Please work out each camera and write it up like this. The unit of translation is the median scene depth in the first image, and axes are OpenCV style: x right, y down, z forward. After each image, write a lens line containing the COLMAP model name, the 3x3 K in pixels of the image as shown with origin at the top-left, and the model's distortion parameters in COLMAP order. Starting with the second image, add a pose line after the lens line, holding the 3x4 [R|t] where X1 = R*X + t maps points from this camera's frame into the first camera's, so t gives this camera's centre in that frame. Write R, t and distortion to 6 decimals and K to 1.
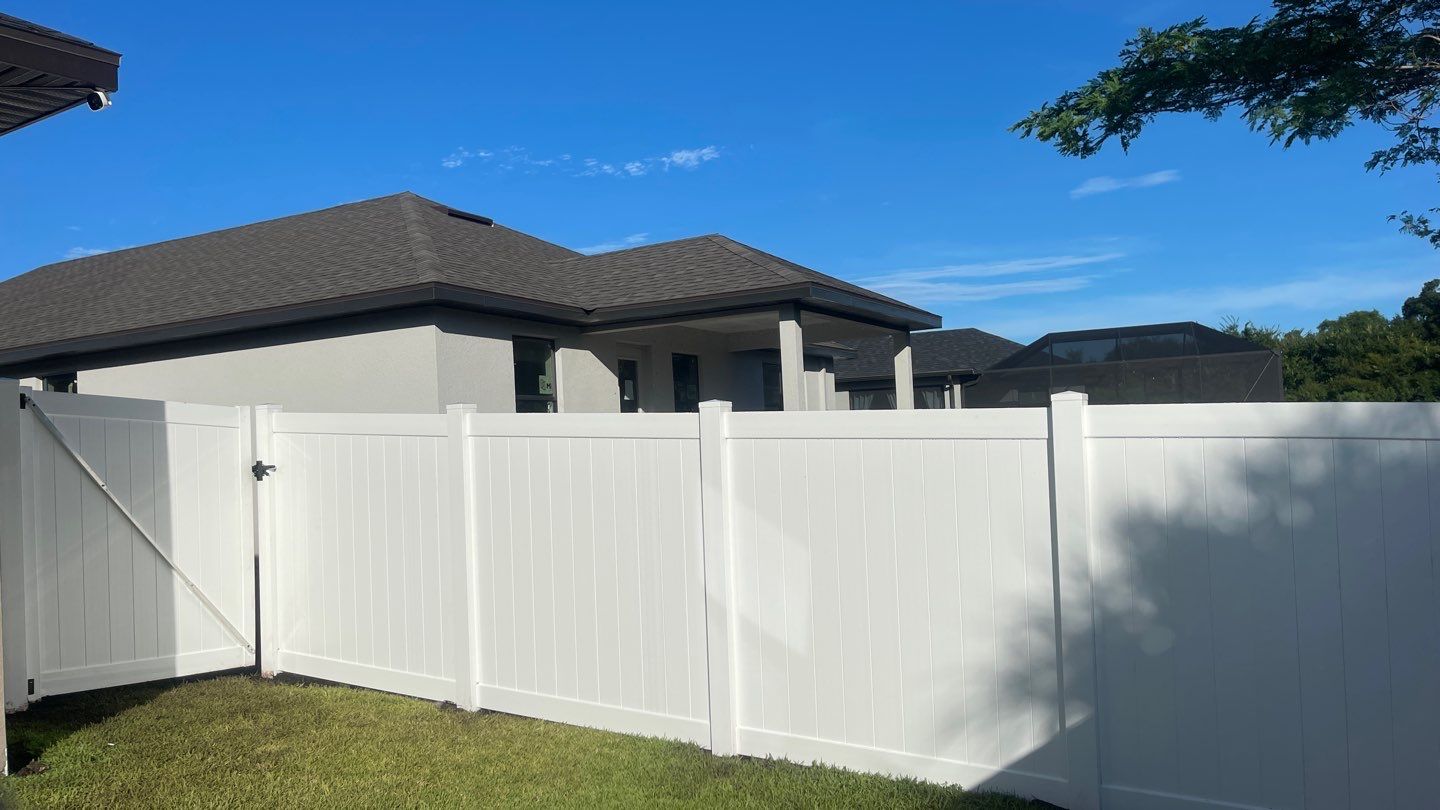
lens RADIAL K [[1060.8, 0, 719.4], [0, 1060.8, 408.5], [0, 0, 1]] dist [-0.014854, -0.005122]
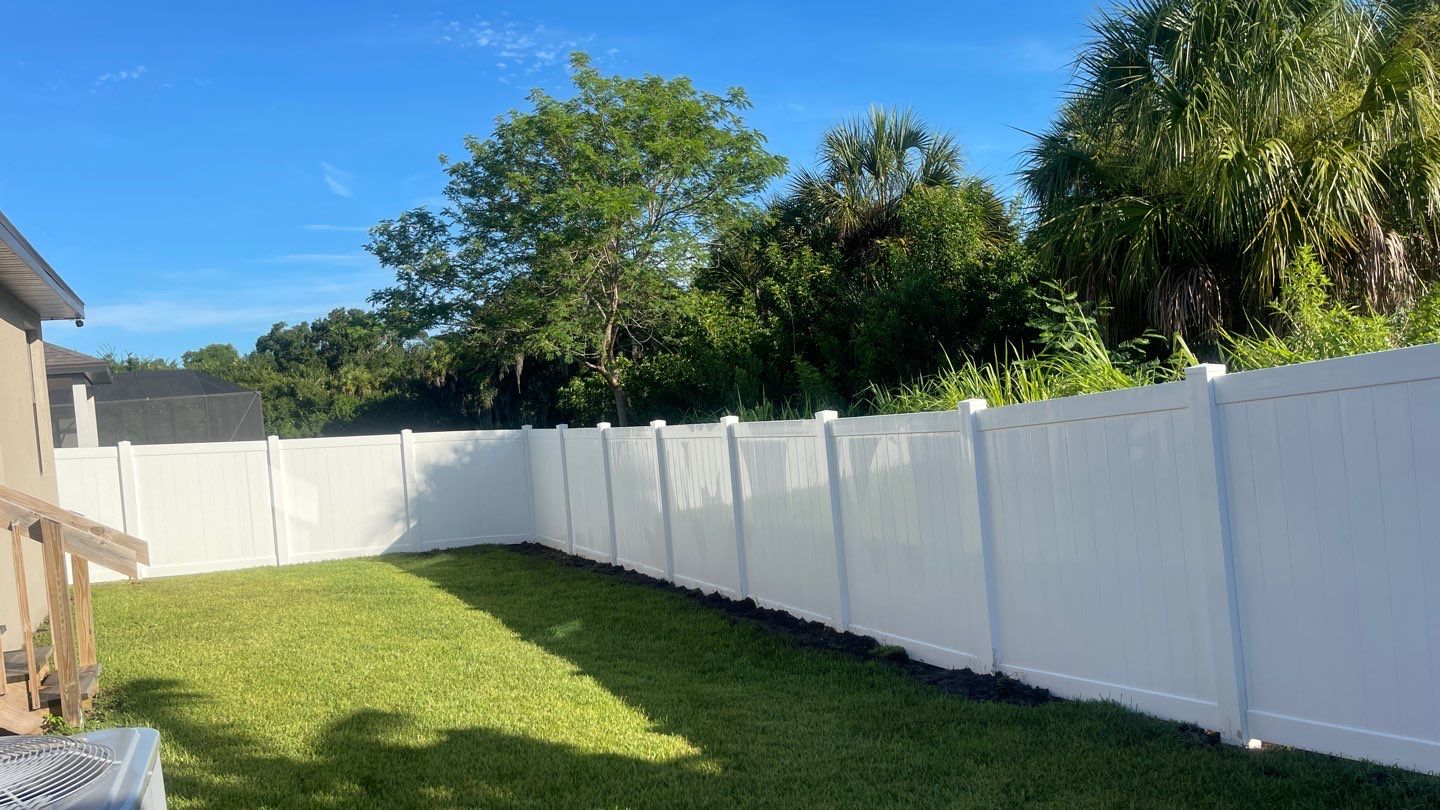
lens RADIAL K [[1060.8, 0, 720.4], [0, 1060.8, 408.2], [0, 0, 1]] dist [-0.014854, -0.005122]
pose [[0.523610, -0.012536, 0.851866, -1.735169], [0.029820, 0.999549, -0.003620, -0.034843], [-0.851436, 0.027299, 0.523747, -1.398114]]
